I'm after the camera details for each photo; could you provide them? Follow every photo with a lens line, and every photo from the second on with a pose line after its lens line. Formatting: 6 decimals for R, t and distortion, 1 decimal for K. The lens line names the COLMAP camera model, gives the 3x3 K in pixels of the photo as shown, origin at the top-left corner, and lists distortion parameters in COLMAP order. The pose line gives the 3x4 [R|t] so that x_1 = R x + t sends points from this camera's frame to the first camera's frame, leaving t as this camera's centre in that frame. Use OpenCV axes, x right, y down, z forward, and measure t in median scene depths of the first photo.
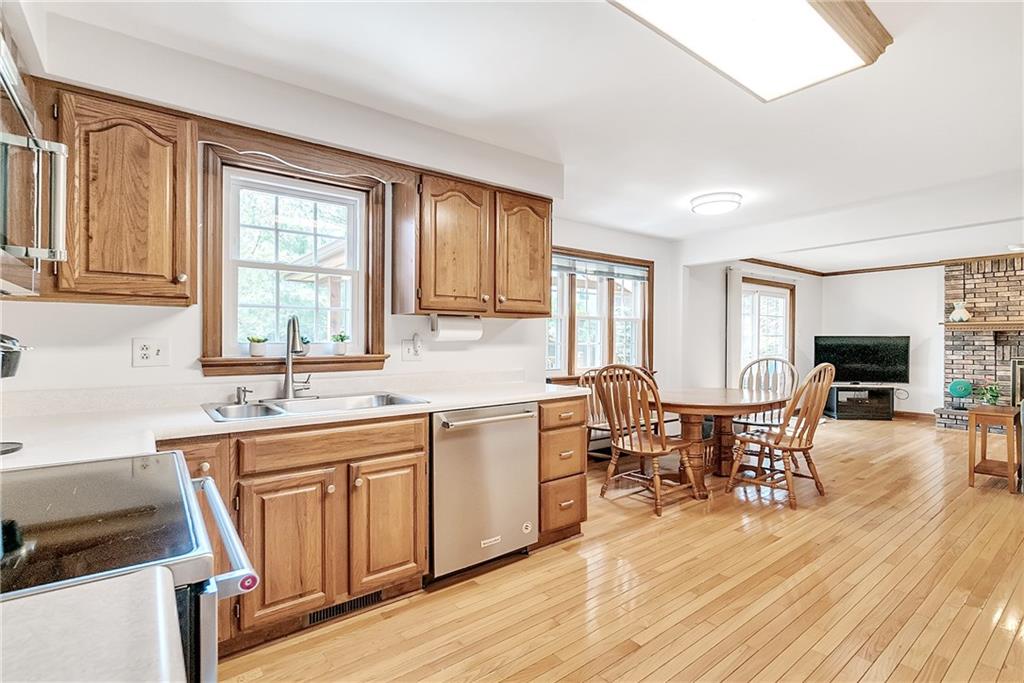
lens RADIAL K [[452.5, 0, 524.0], [0, 452.5, 339.8], [0, 0, 1]] dist [-0.001530, -0.000463]
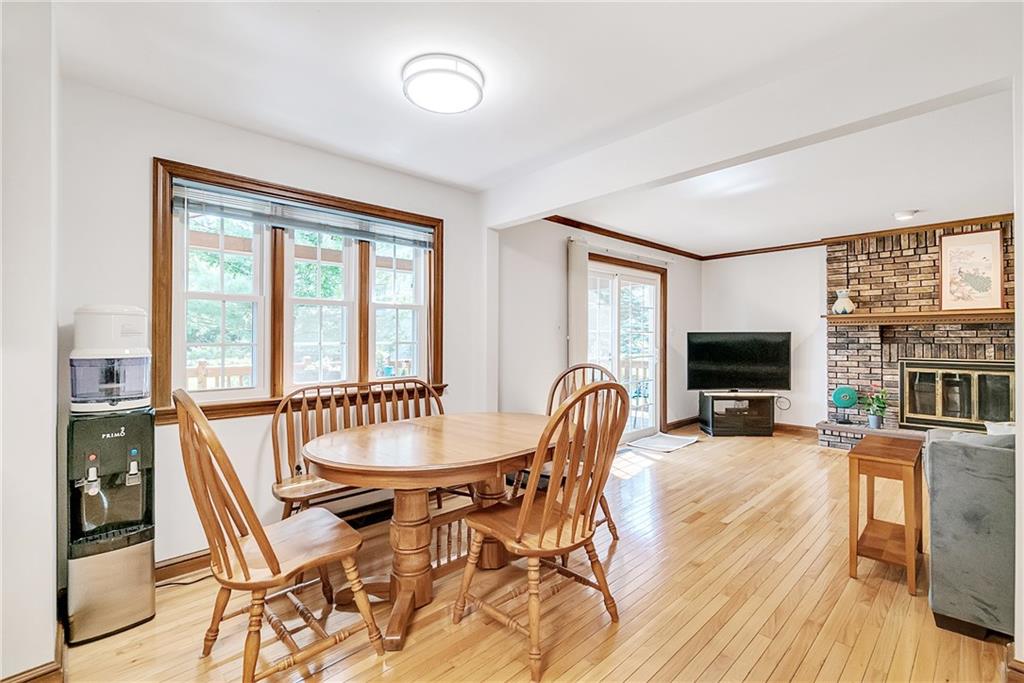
lens RADIAL K [[453.6, 0, 553.3], [0, 453.6, 333.6], [0, 0, 1]] dist [0.002207, 0.000199]
pose [[0.982837, -0.000869, 0.184474, 0.309836], [0.002979, 0.999933, -0.011162, 0.002557], [-0.184452, 0.011520, 0.982774, 0.302404]]
